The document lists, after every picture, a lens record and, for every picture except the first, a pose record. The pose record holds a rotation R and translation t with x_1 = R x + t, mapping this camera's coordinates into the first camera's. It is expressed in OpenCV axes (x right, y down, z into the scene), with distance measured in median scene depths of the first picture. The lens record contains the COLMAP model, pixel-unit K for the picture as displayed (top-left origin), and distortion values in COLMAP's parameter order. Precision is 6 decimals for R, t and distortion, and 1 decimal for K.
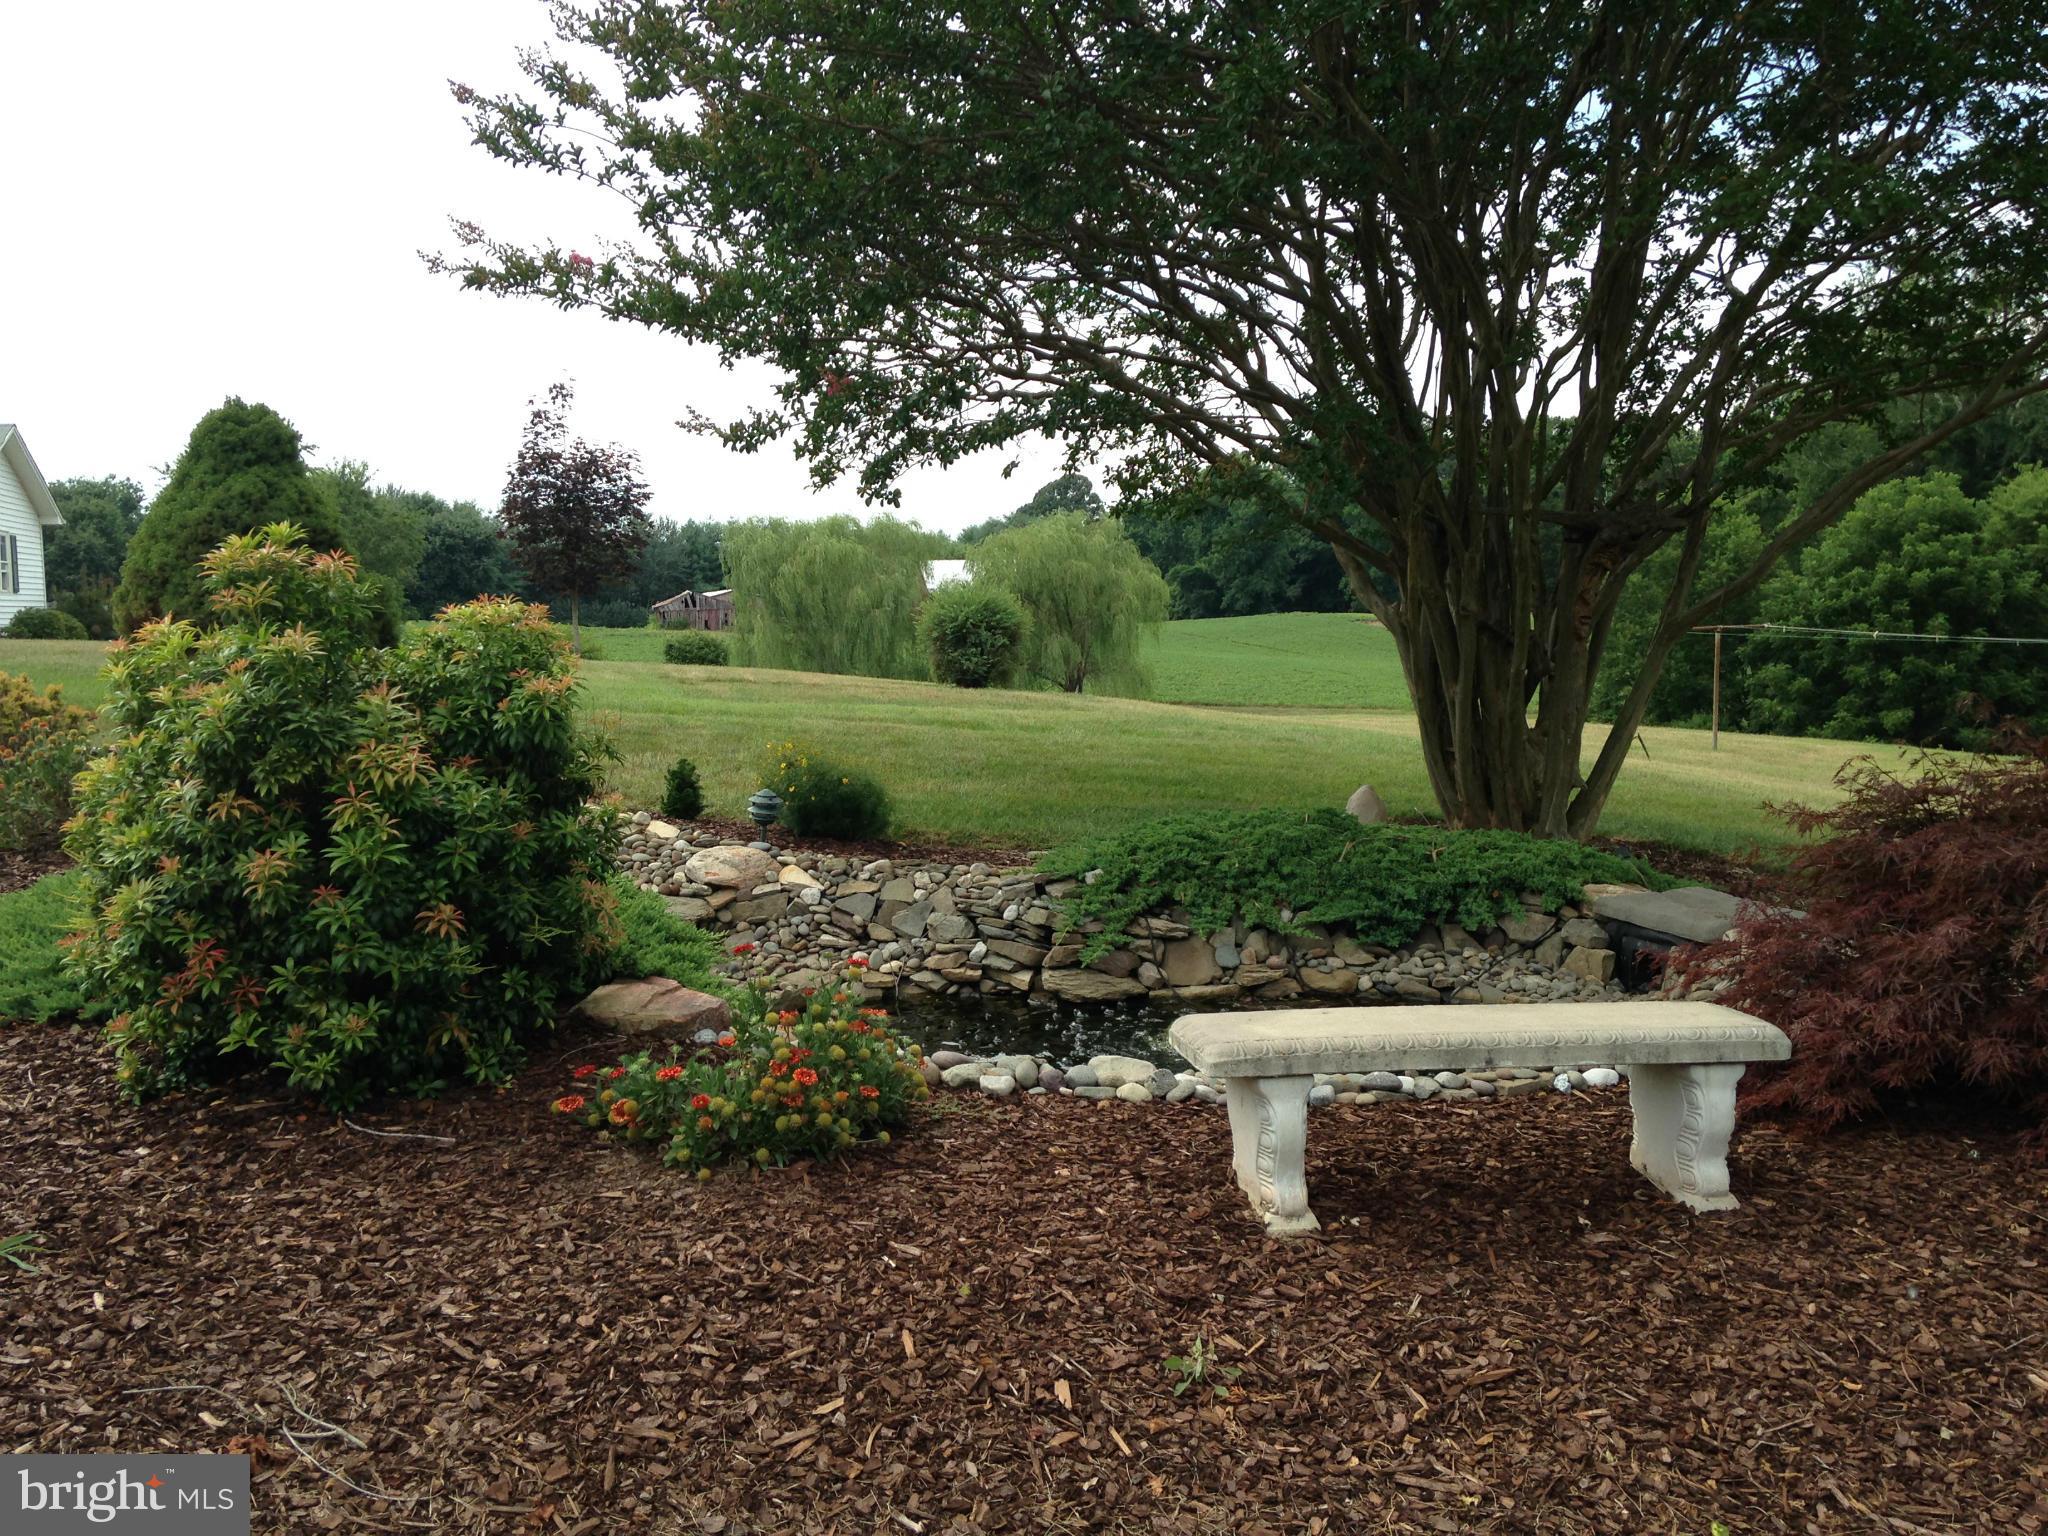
lens RADIAL K [[1791.7, 0, 1024.0], [0, 1791.7, 768.0], [0, 0, 1]] dist [0.139965, -0.253802]
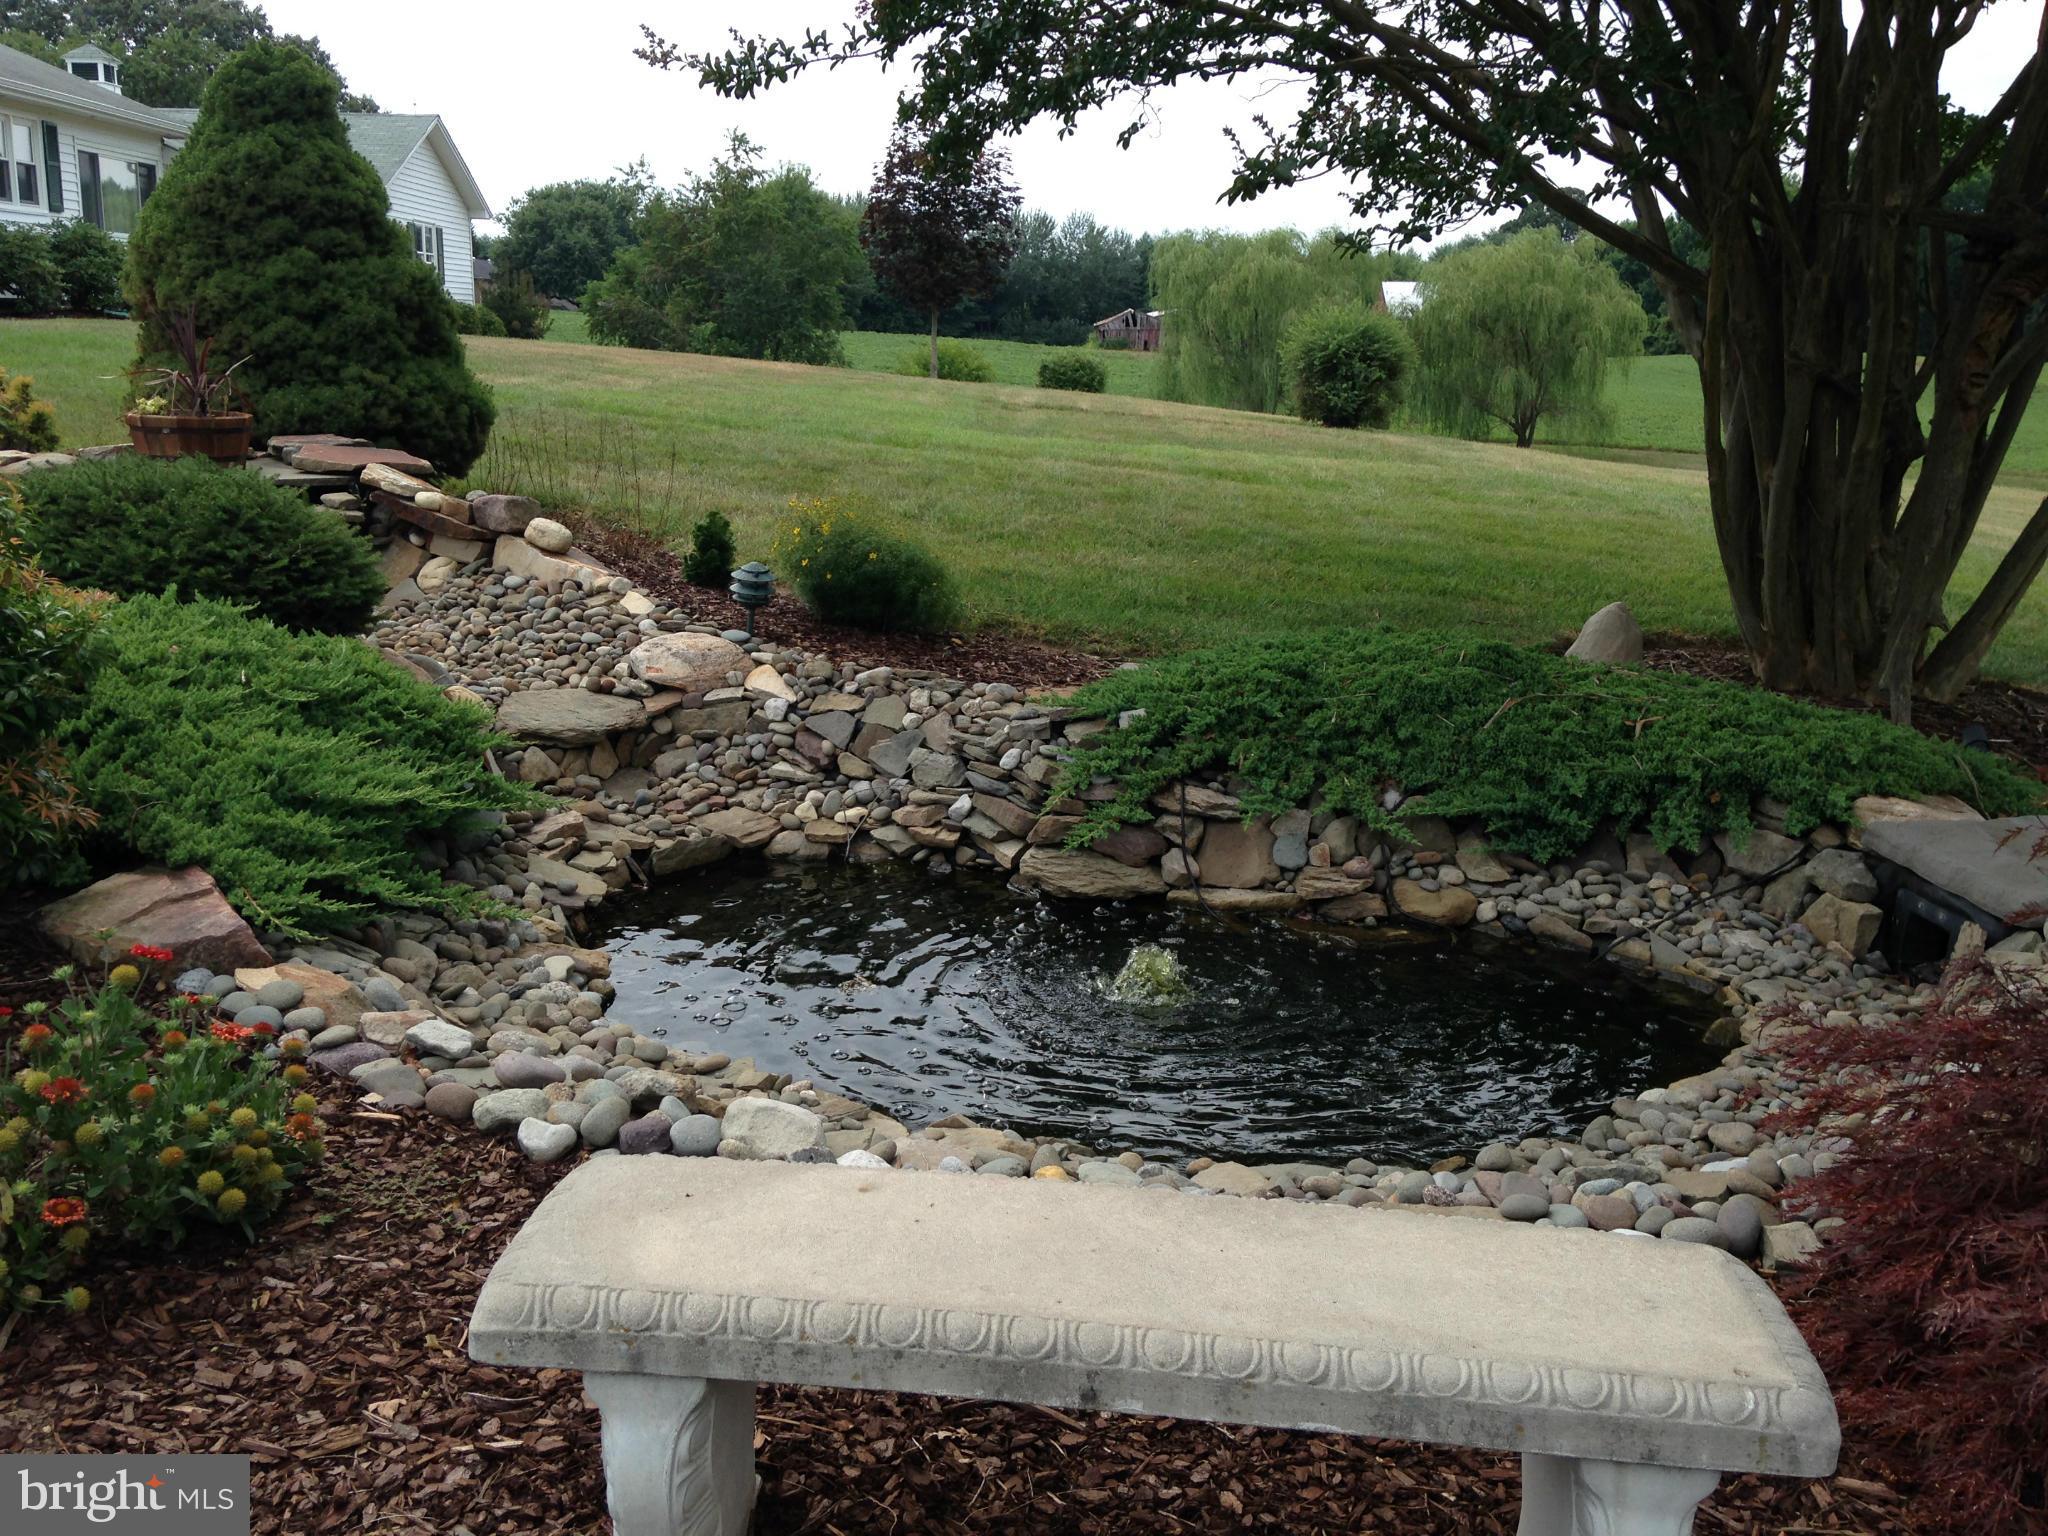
lens RADIAL K [[1791.7, 0, 1024.0], [0, 1791.7, 768.0], [0, 0, 1]] dist [0.139965, -0.253802]
pose [[0.968844, 0.093455, -0.229365, 0.165067], [-0.058699, 0.986336, 0.153936, -0.028357], [0.240617, -0.135676, 0.961091, 0.295747]]
